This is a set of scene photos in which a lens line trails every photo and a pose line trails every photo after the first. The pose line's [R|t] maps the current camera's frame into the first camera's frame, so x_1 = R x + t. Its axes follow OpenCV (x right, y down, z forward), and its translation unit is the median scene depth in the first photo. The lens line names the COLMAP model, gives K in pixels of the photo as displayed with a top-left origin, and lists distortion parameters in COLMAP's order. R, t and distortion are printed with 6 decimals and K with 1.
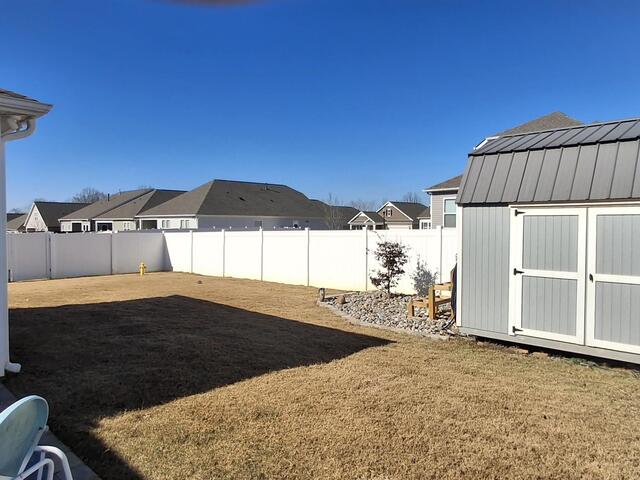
lens RADIAL K [[485.1, 0, 316.3], [0, 485.1, 238.9], [0, 0, 1]] dist [-0.001749, 0.016532]
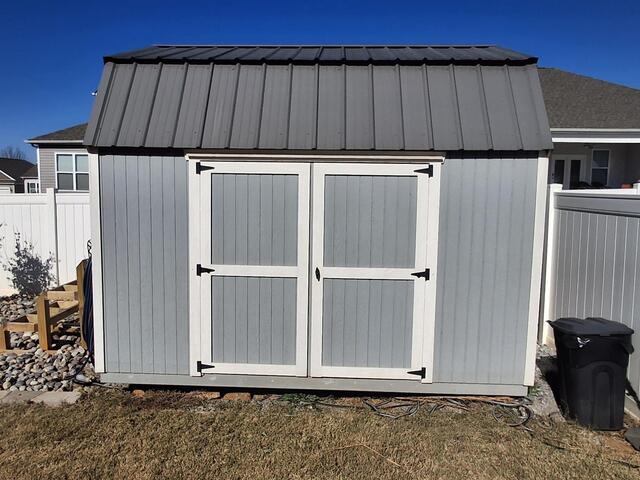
lens RADIAL K [[485.1, 0, 313.6], [0, 485.1, 239.4], [0, 0, 1]] dist [-0.001749, 0.016532]
pose [[0.737078, -0.060405, 0.673102, 0.119004], [0.007679, 0.996682, 0.081035, -0.014873], [-0.675764, -0.054560, 0.735096, 0.472767]]
